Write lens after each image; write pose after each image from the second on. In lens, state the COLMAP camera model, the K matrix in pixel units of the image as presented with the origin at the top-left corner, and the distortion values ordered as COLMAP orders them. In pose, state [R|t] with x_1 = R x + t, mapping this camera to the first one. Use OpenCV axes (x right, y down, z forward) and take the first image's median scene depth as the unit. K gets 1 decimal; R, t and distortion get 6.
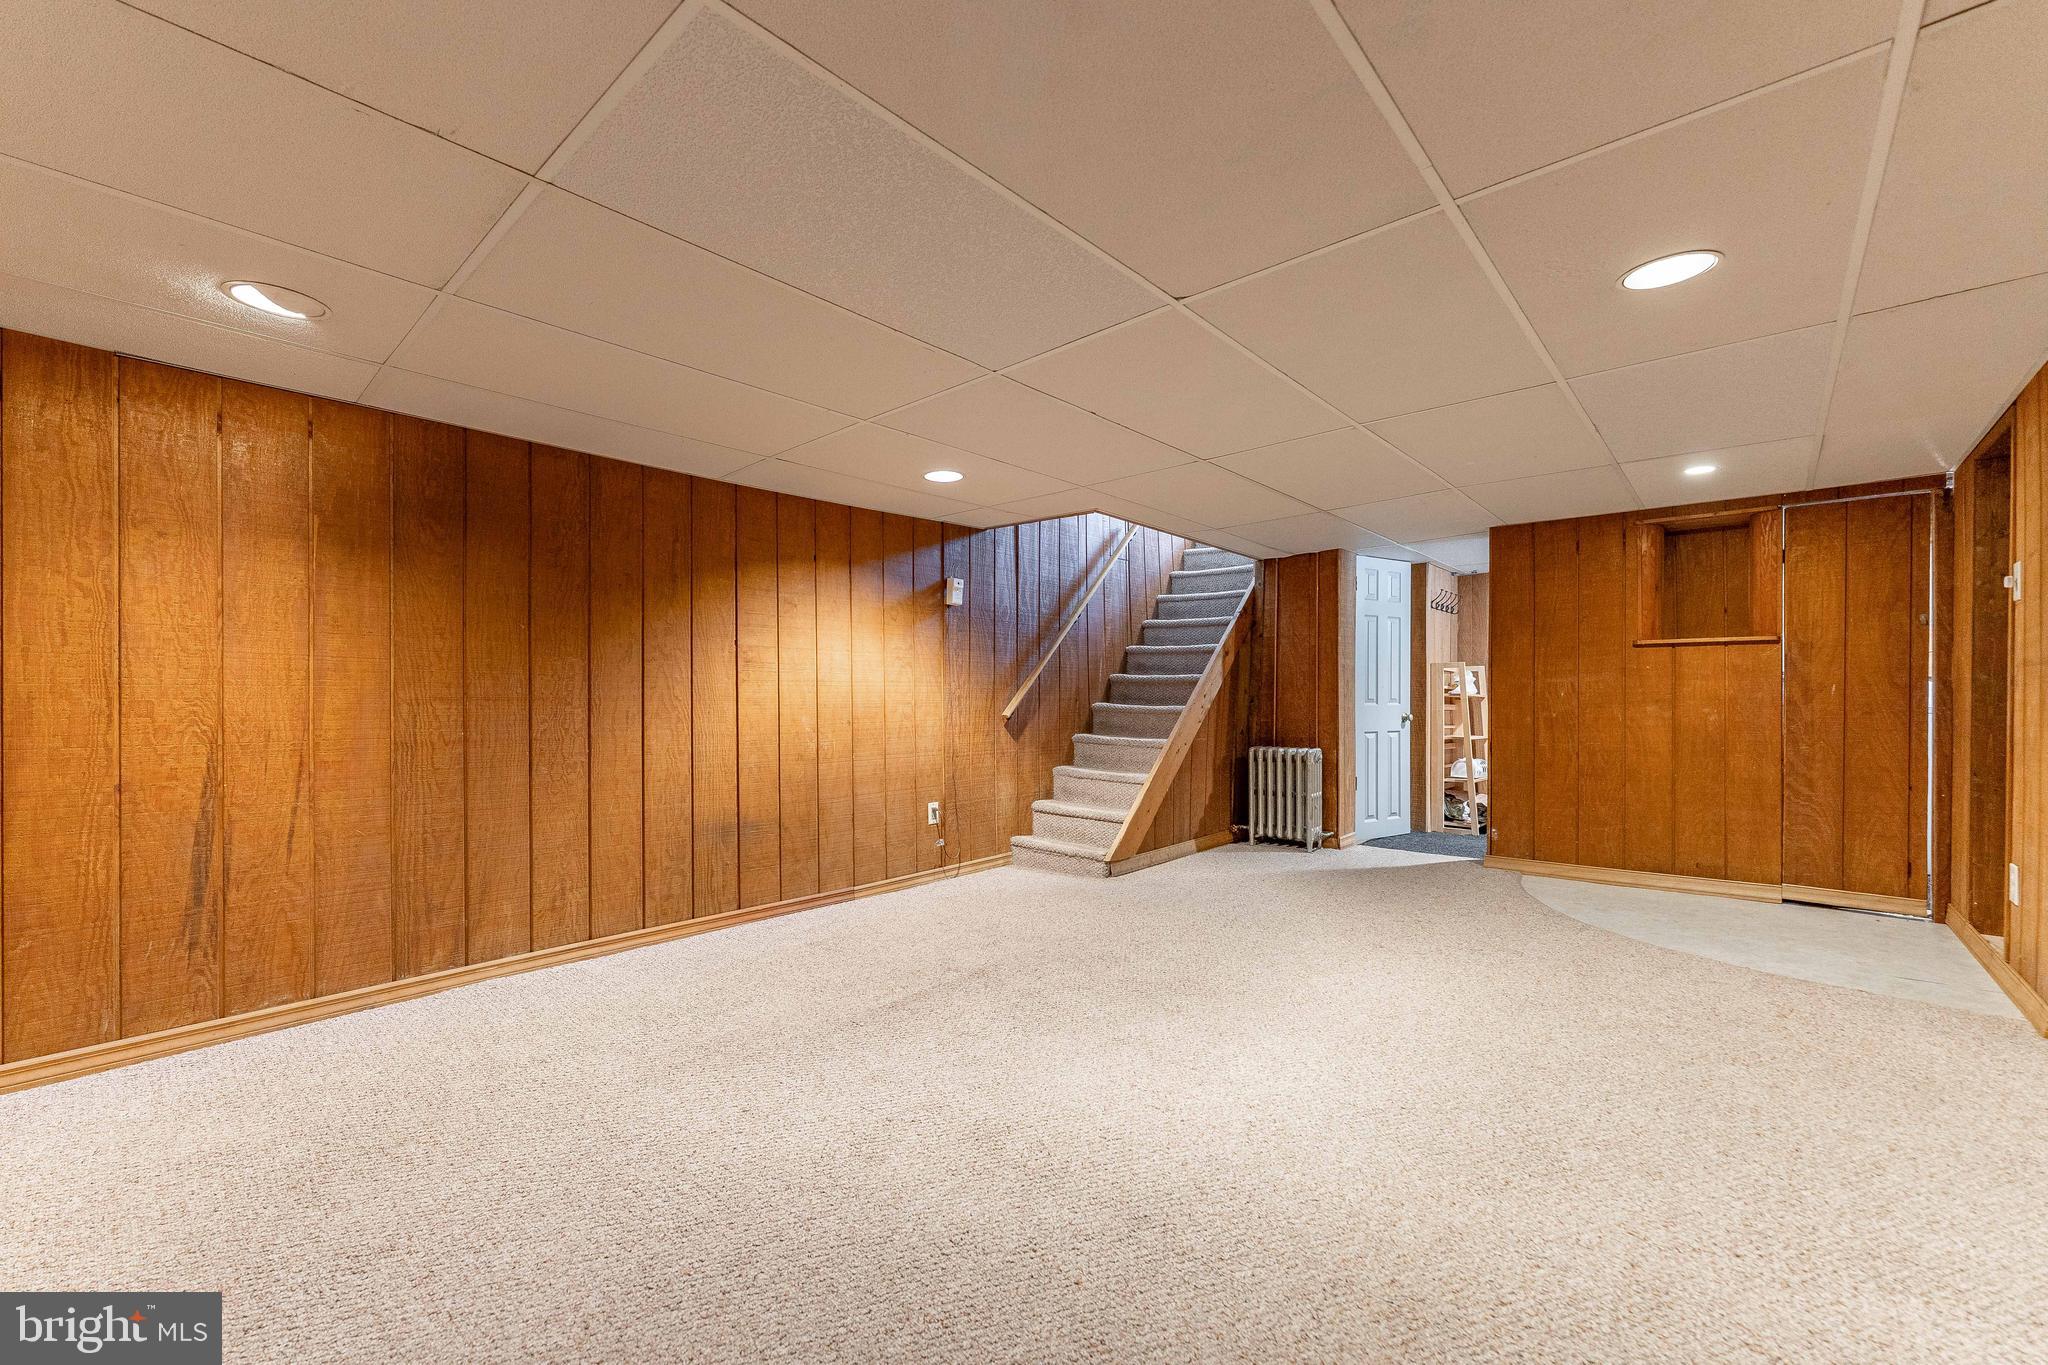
lens RADIAL K [[814.3, 0, 1023.6], [0, 814.3, 697.5], [0, 0, 1]] dist [0.000522, 0.000000]
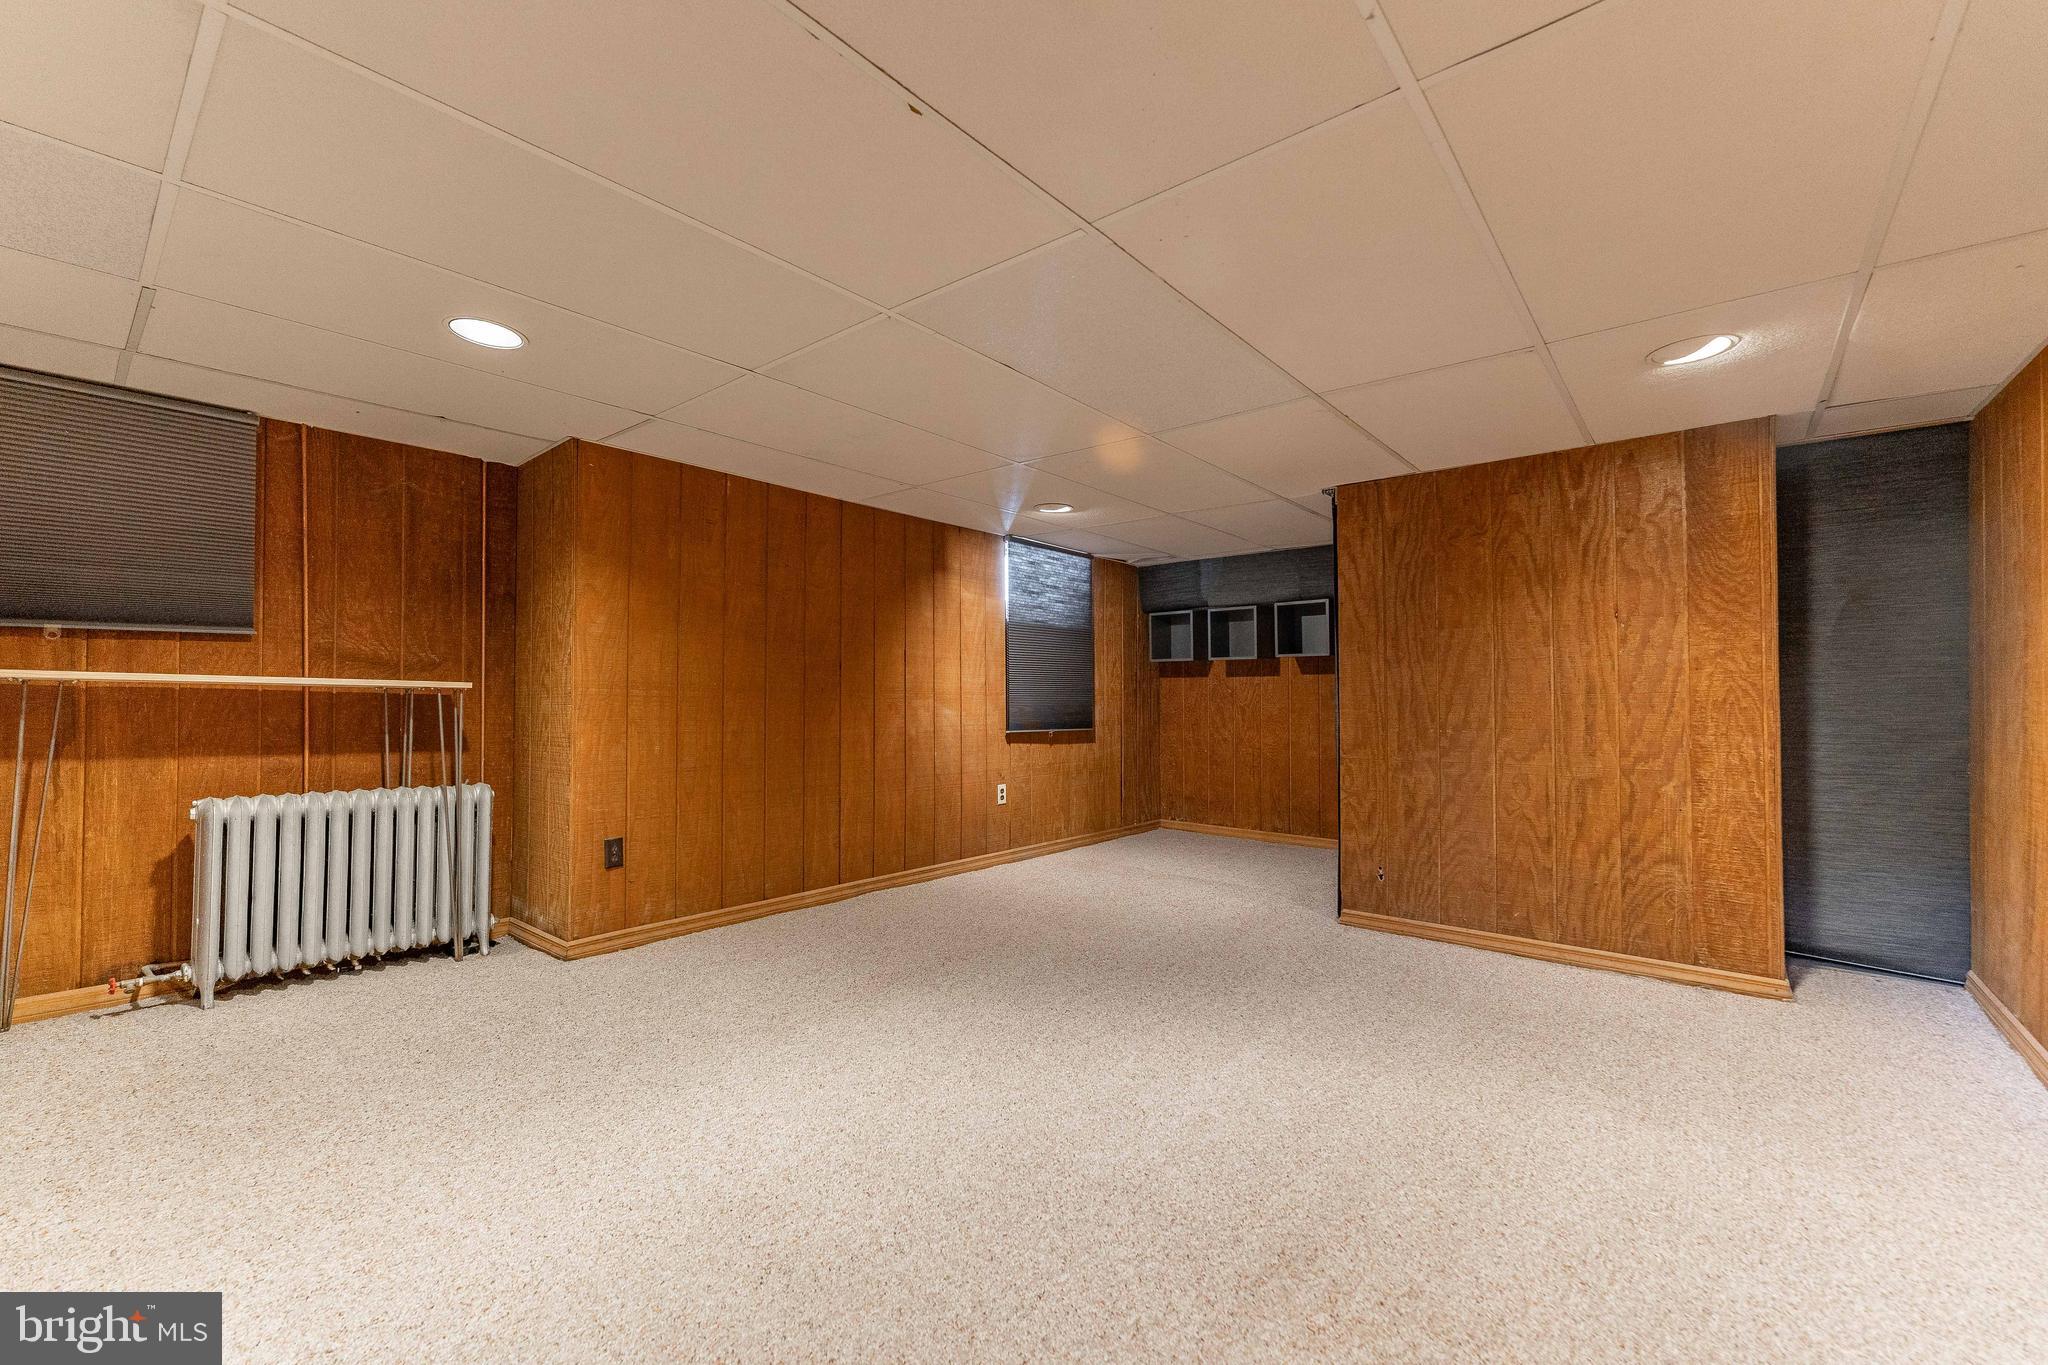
lens RADIAL K [[838.4, 0, 1017.8], [0, 838.4, 675.3], [0, 0, 1]] dist [-0.000466, -0.000384]
pose [[-0.999764, -0.001561, -0.021676, 0.021798], [-0.001050, 0.999722, -0.023574, -0.001575], [0.021706, -0.023545, -0.999487, 1.007356]]
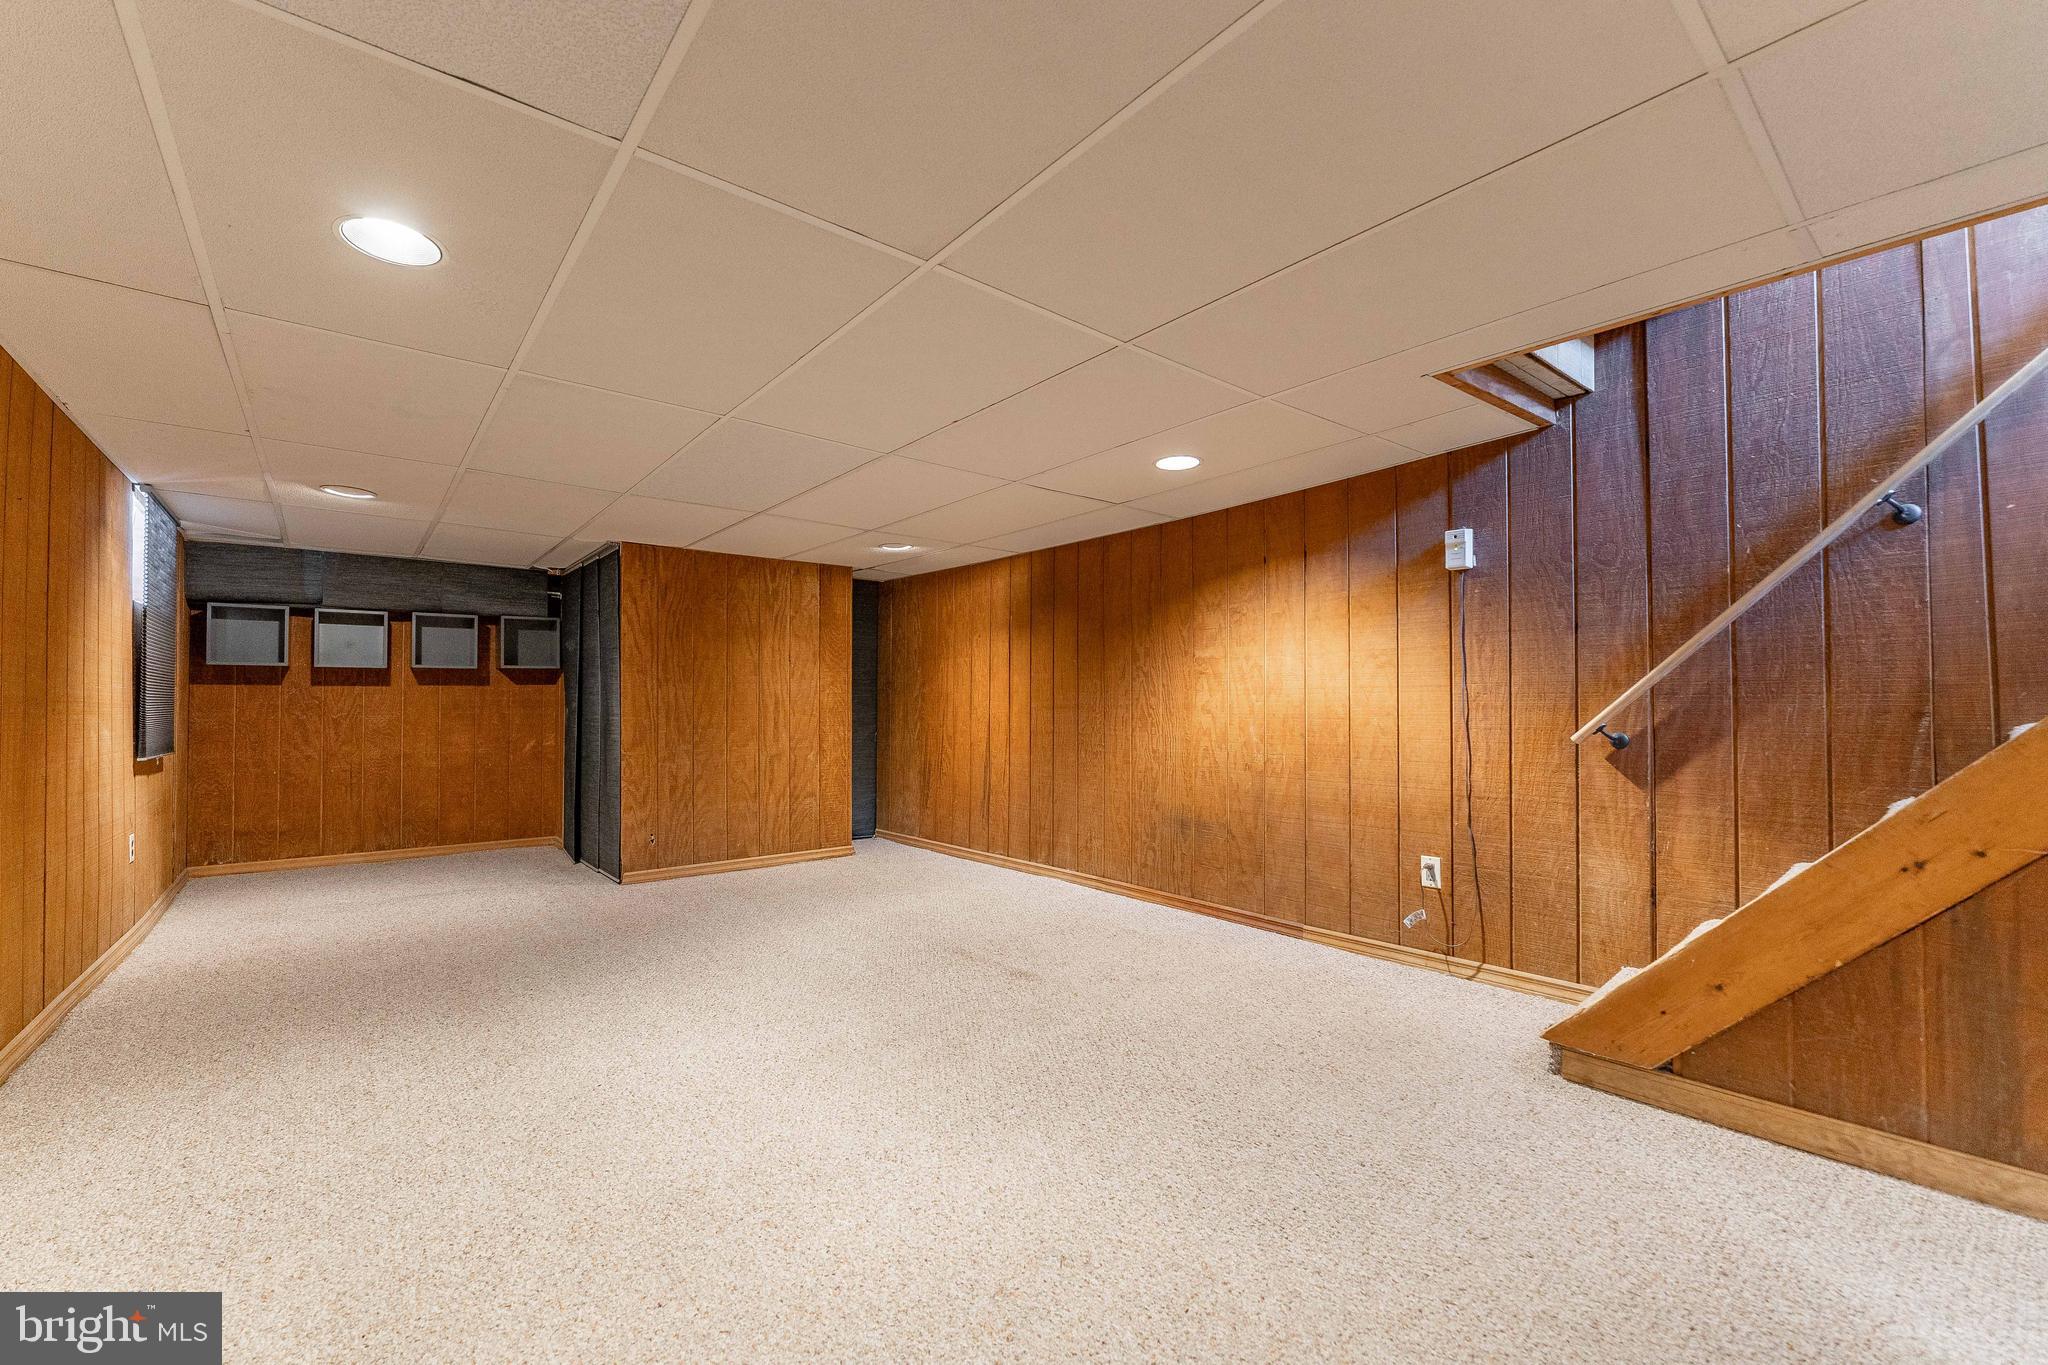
lens RADIAL K [[847.6, 0, 1025.6], [0, 847.6, 675.3], [0, 0, 1]] dist [-0.000238, -0.000503]
pose [[-0.149938, -0.032105, -0.988174, 0.729104], [0.002193, 0.999459, -0.032804, -0.004574], [0.988693, -0.007086, -0.149787, 0.832296]]
